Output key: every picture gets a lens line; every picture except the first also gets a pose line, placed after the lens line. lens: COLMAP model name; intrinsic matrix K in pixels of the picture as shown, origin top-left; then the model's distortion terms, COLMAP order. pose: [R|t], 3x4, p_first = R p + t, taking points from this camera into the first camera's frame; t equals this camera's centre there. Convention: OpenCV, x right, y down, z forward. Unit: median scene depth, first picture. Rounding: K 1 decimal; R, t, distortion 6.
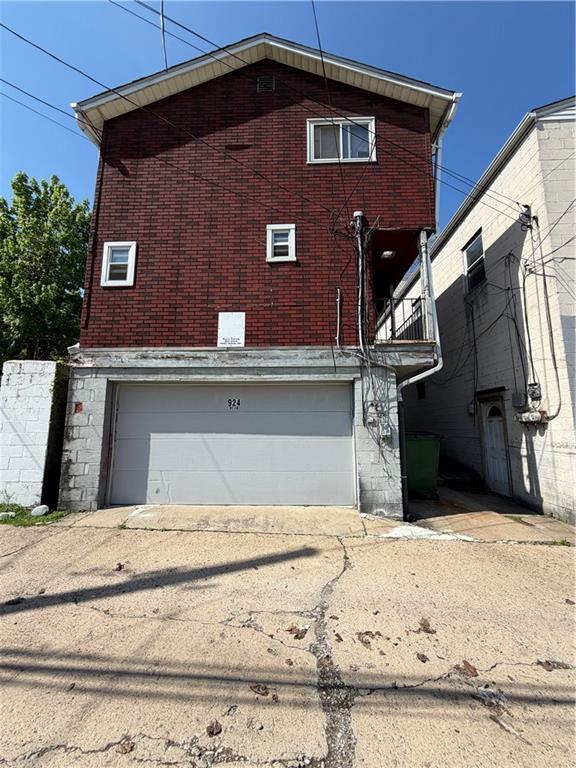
lens RADIAL K [[307.1, 0, 288.0], [0, 307.1, 384.0], [0, 0, 1]] dist [-0.001579, 0.000013]
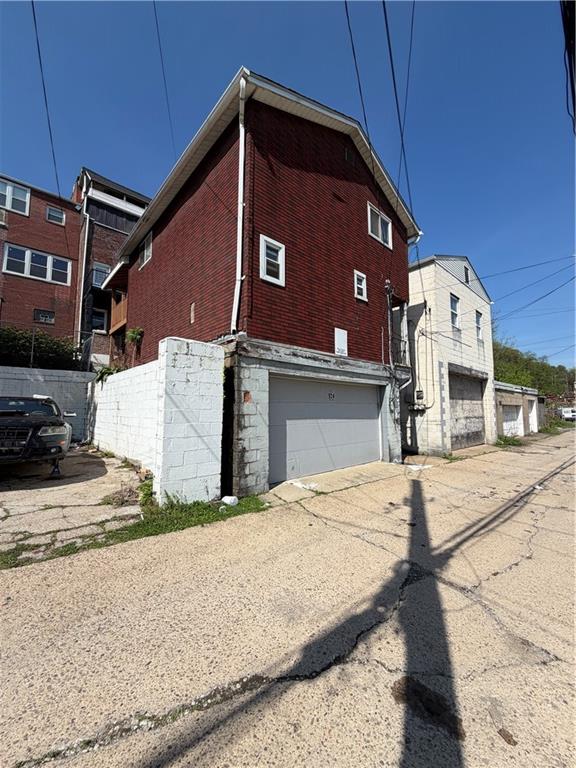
lens RADIAL K [[307.1, 0, 288.0], [0, 307.1, 384.0], [0, 0, 1]] dist [-0.001579, 0.000013]
pose [[0.707421, 0.058704, 0.704351, -1.297729], [-0.096878, 0.995193, 0.014356, 0.008378], [-0.700122, -0.078392, 0.709707, 0.191519]]
